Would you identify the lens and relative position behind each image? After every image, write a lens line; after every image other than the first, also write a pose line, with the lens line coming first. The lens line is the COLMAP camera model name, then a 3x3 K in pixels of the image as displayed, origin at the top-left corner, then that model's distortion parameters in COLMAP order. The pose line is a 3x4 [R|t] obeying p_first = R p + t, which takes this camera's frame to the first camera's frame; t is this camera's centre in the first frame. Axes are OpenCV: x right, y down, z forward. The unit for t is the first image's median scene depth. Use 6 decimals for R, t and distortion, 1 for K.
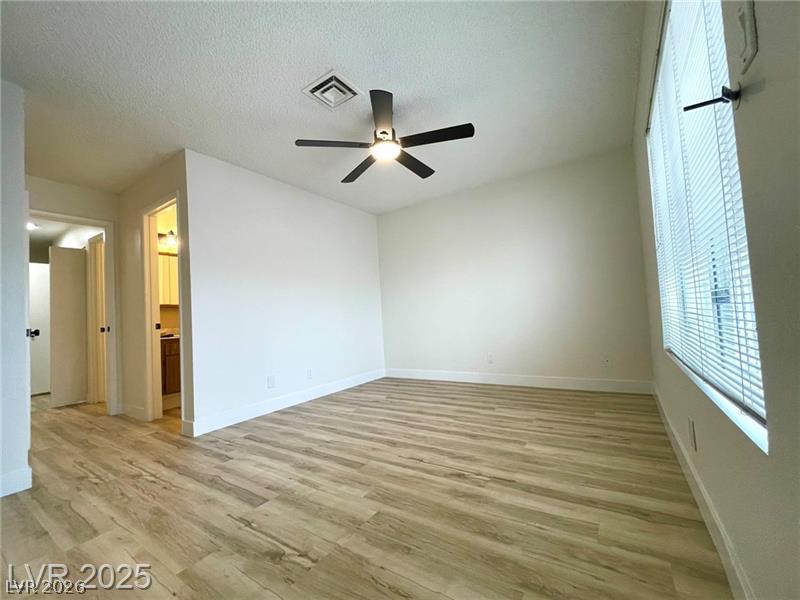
lens RADIAL K [[325.3, 0, 402.3], [0, 325.3, 299.6], [0, 0, 1]] dist [0.001858, 0.000491]
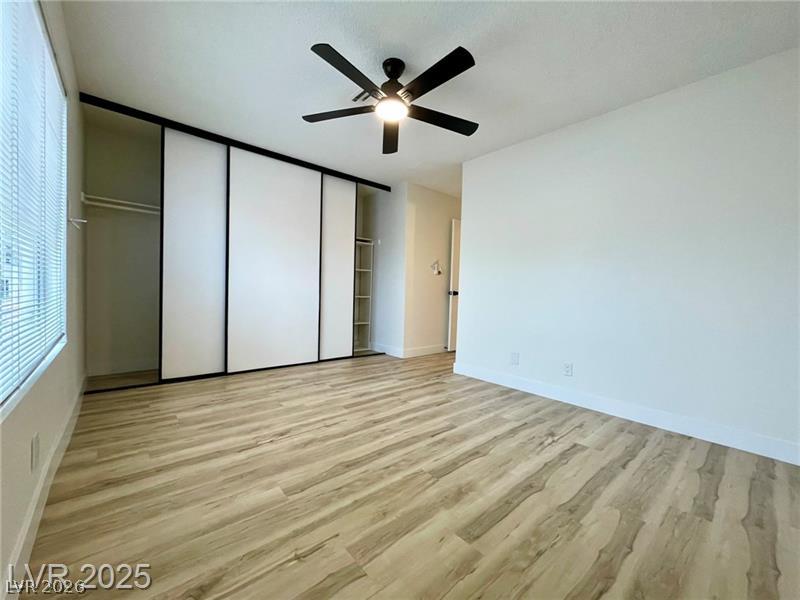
lens RADIAL K [[325.3, 0, 402.3], [0, 325.3, 299.6], [0, 0, 1]] dist [0.001858, 0.000491]
pose [[-0.261995, 0.076935, -0.961998, 0.882055], [0.028786, 0.996997, 0.071894, -0.007356], [0.964640, -0.008856, -0.263423, 1.328627]]
